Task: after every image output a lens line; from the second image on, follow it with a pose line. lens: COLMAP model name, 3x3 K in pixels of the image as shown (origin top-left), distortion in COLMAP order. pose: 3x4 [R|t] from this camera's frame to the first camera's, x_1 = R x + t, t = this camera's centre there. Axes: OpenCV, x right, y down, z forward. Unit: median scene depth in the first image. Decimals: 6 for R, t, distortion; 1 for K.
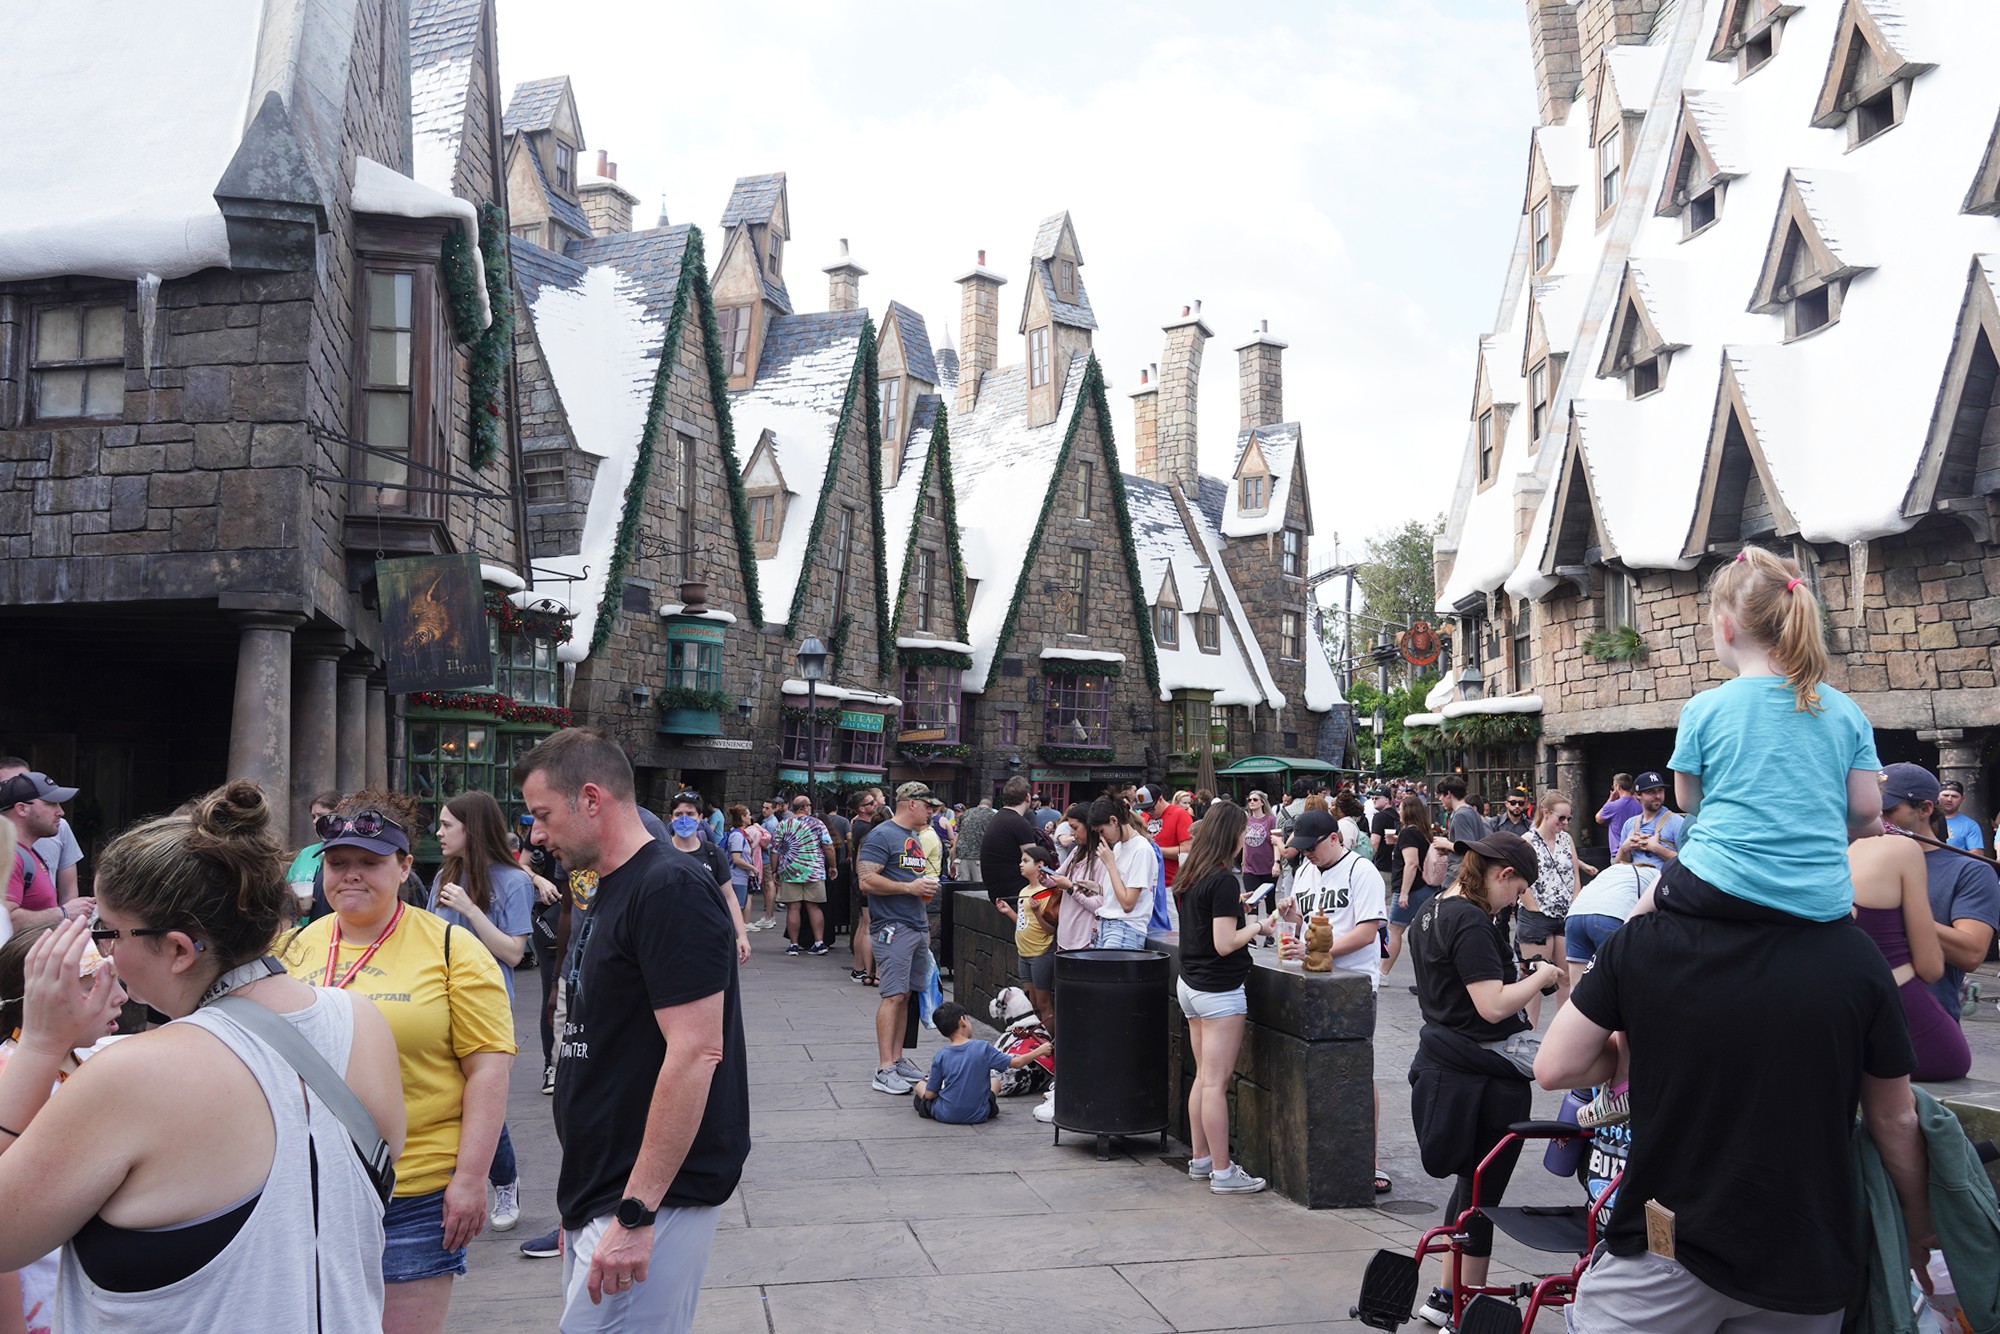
lens RADIAL K [[1608.1, 0, 1000.0], [0, 1608.1, 667.0], [0, 0, 1]] dist [-0.012004, 0.000896]
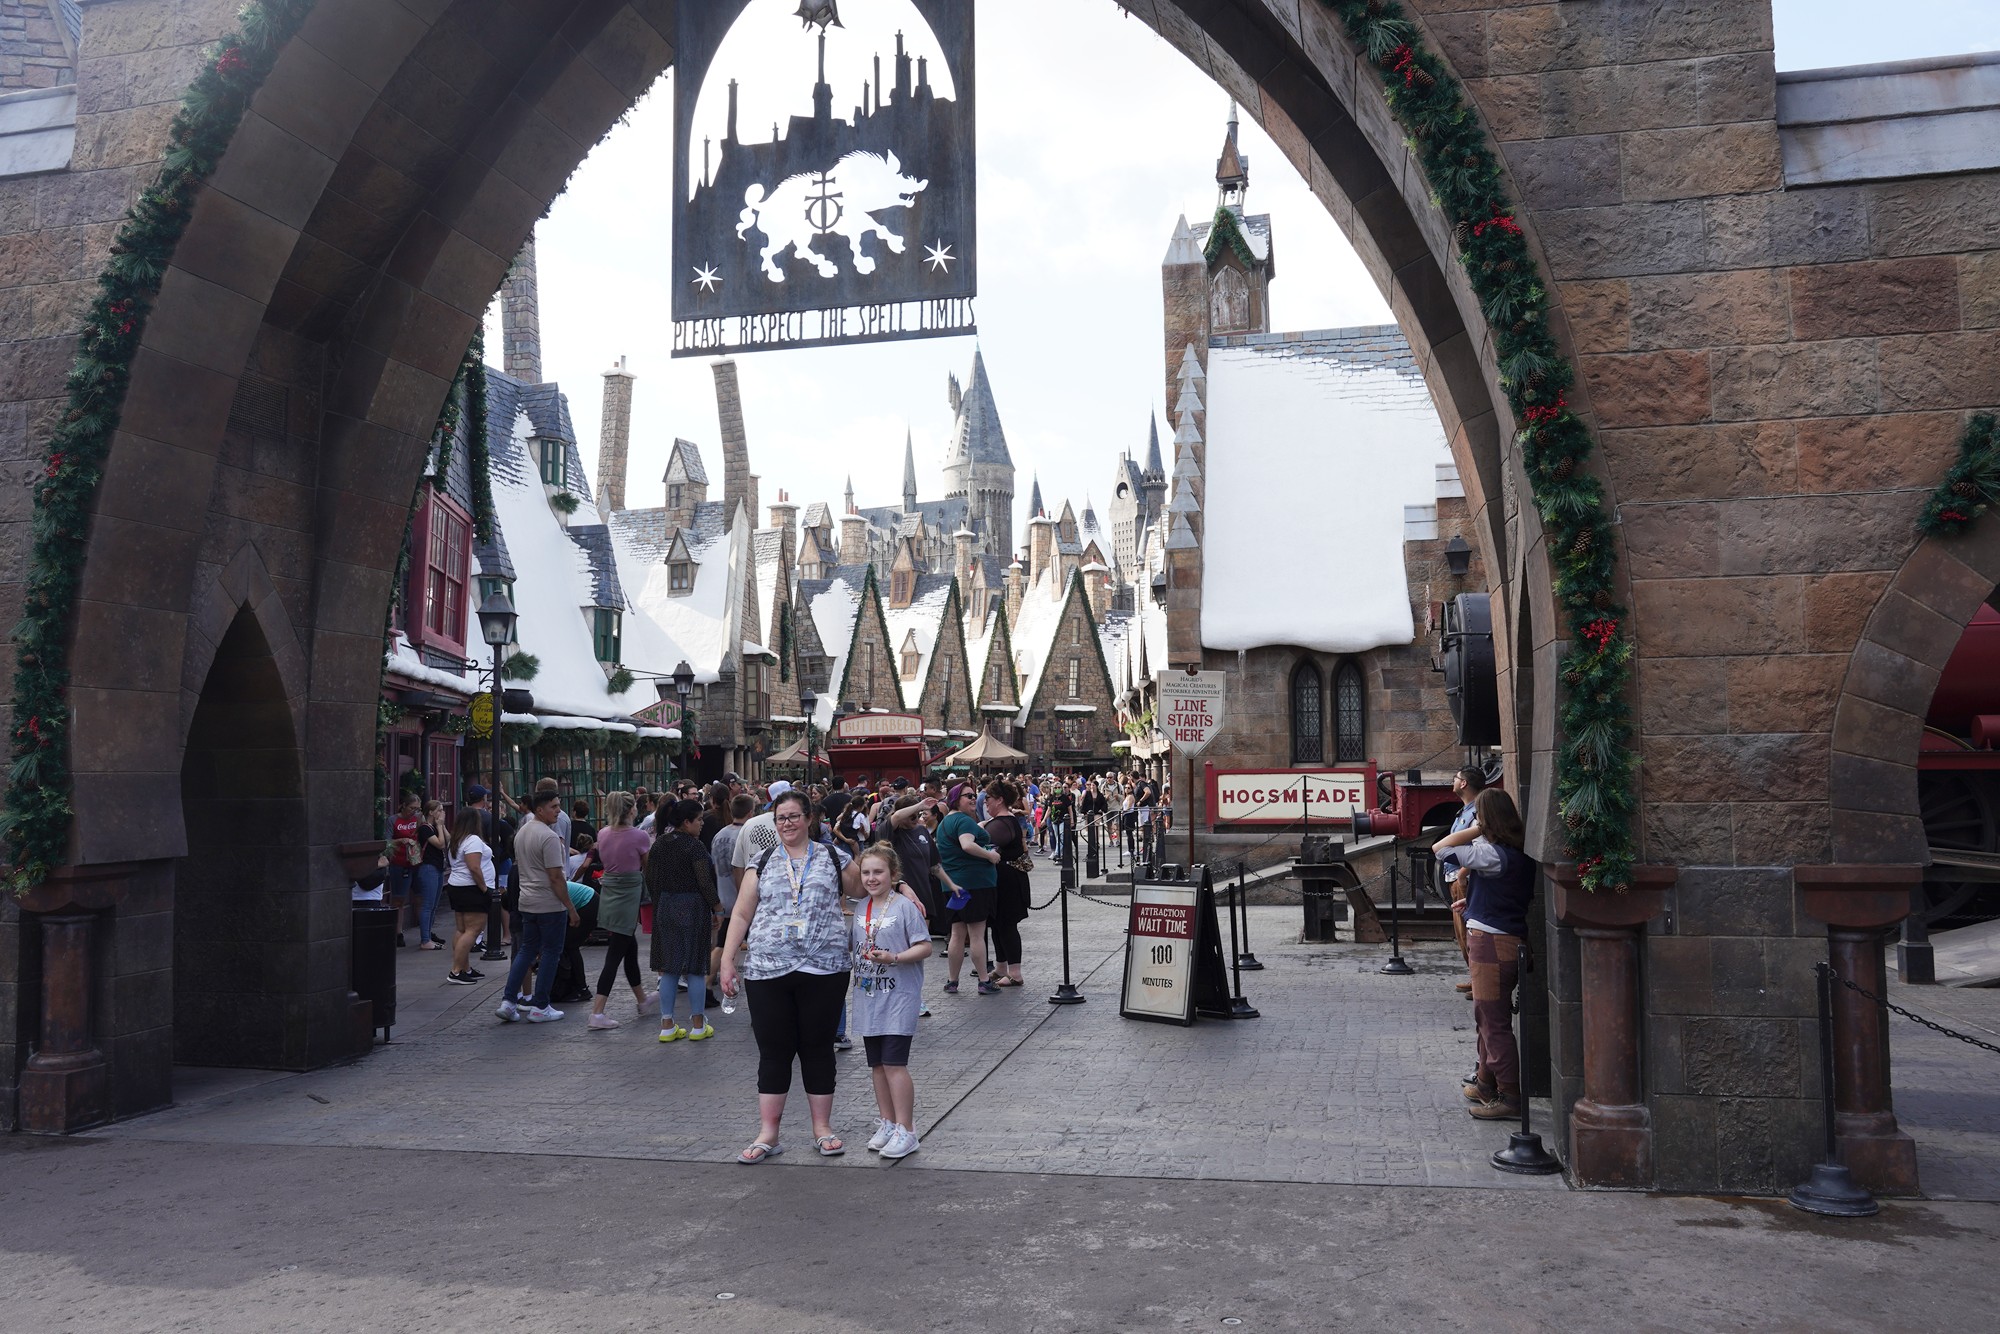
lens RADIAL K [[1574.7, 0, 1000.0], [0, 1574.7, 667.0], [0, 0, 1]] dist [-0.015945, 0.010178]
pose [[0.967528, -0.027408, -0.251273, 0.510102], [0.032809, 0.999311, 0.017330, -0.107519], [0.250625, -0.025012, 0.967761, -1.125851]]
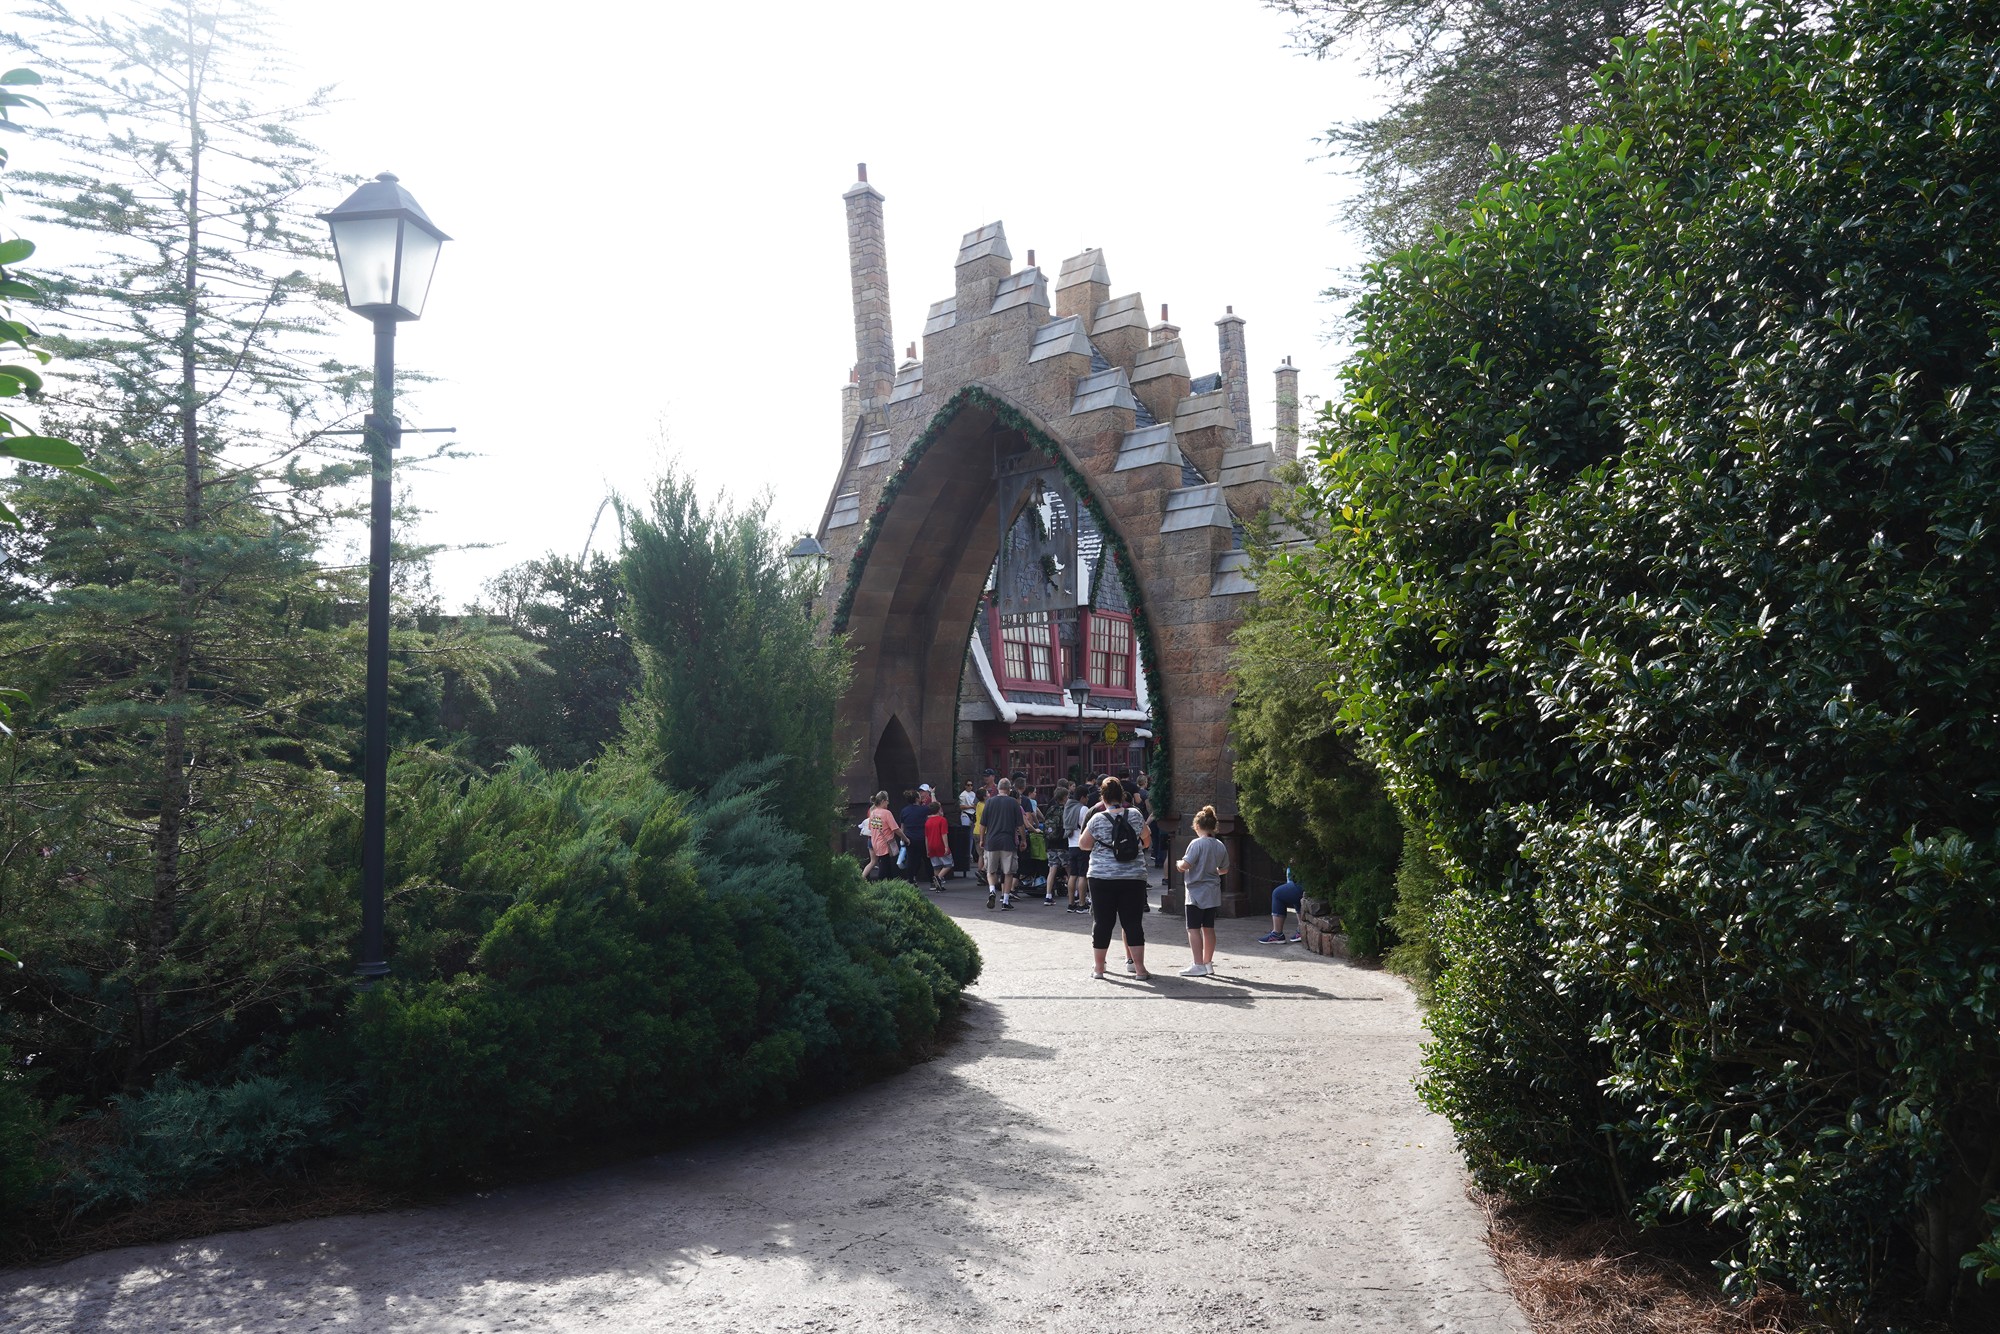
lens RADIAL K [[1574.7, 0, 1000.0], [0, 1574.7, 667.0], [0, 0, 1]] dist [-0.015945, 0.010178]
pose [[0.636777, -0.047029, -0.769613, 1.000366], [0.076050, 0.997102, 0.001993, -0.142817], [0.767289, -0.059798, 0.638508, -1.377319]]
